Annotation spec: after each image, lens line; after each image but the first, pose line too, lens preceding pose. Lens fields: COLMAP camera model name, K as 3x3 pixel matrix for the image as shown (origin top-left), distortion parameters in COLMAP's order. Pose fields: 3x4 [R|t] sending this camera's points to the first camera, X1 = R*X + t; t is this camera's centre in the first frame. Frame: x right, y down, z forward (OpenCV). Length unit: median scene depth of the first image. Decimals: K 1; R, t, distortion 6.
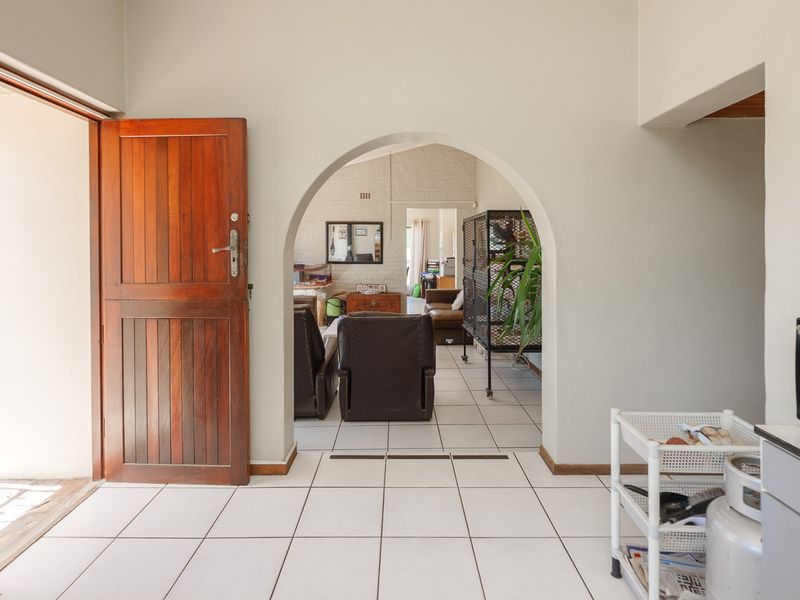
lens RADIAL K [[439.1, 0, 399.7], [0, 439.1, 251.3], [0, 0, 1]] dist [0.000221, 0.000139]
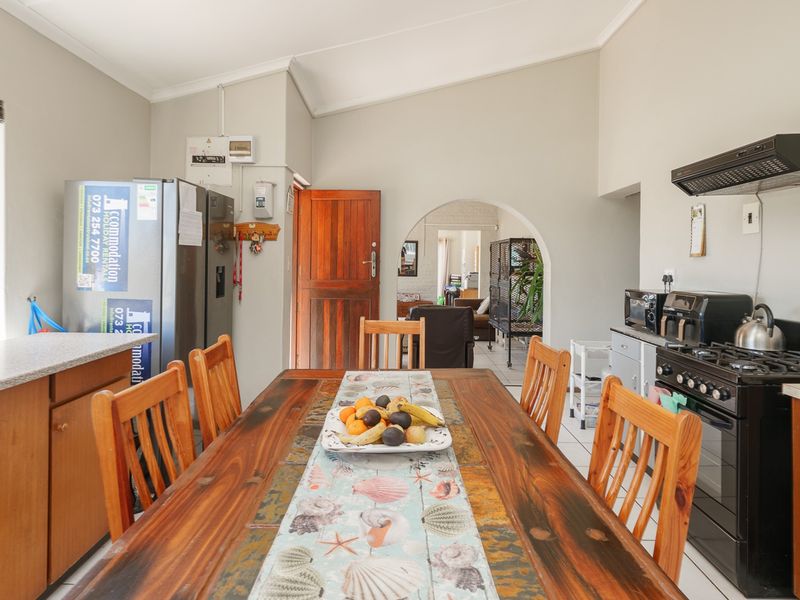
lens RADIAL K [[457.3, 0, 403.1], [0, 457.3, 261.7], [0, 0, 1]] dist [0.001435, -0.000364]
pose [[0.999694, 0.017415, -0.017555, -0.121404], [-0.017614, 0.999782, -0.011254, 0.007622], [0.017355, 0.011559, 0.999783, -0.499775]]
